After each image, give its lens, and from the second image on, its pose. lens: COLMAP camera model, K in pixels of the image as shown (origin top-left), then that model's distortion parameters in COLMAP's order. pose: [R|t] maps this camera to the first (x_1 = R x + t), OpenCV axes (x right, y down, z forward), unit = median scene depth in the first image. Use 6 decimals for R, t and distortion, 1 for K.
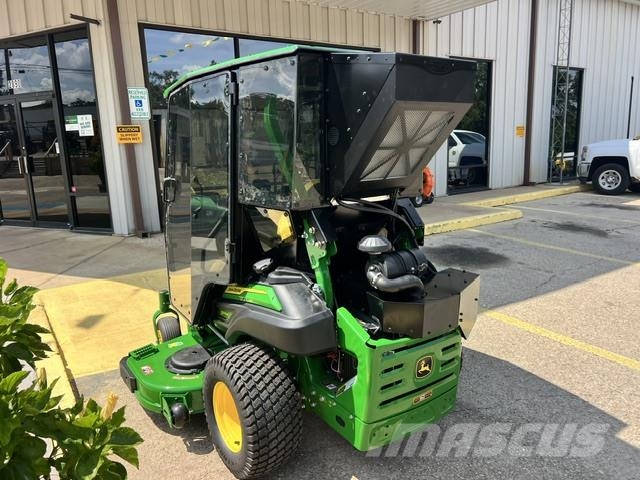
lens RADIAL K [[483.3, 0, 320.0], [0, 483.3, 240.0], [0, 0, 1]] dist [-0.011347, -0.001857]
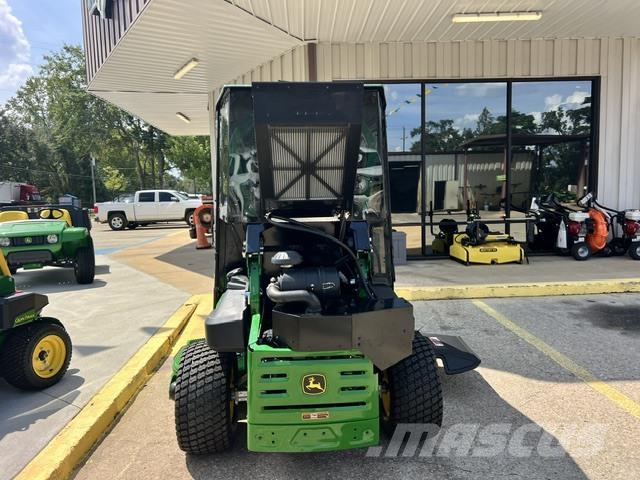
lens RADIAL K [[472.5, 0, 339.6], [0, 472.5, 242.2], [0, 0, 1]] dist [0.078578, 0.000306]
pose [[0.872946, 0.070044, -0.482762, 0.716502], [-0.110766, 0.992249, -0.056325, 0.019954], [0.475075, 0.102642, 0.873938, 0.128804]]
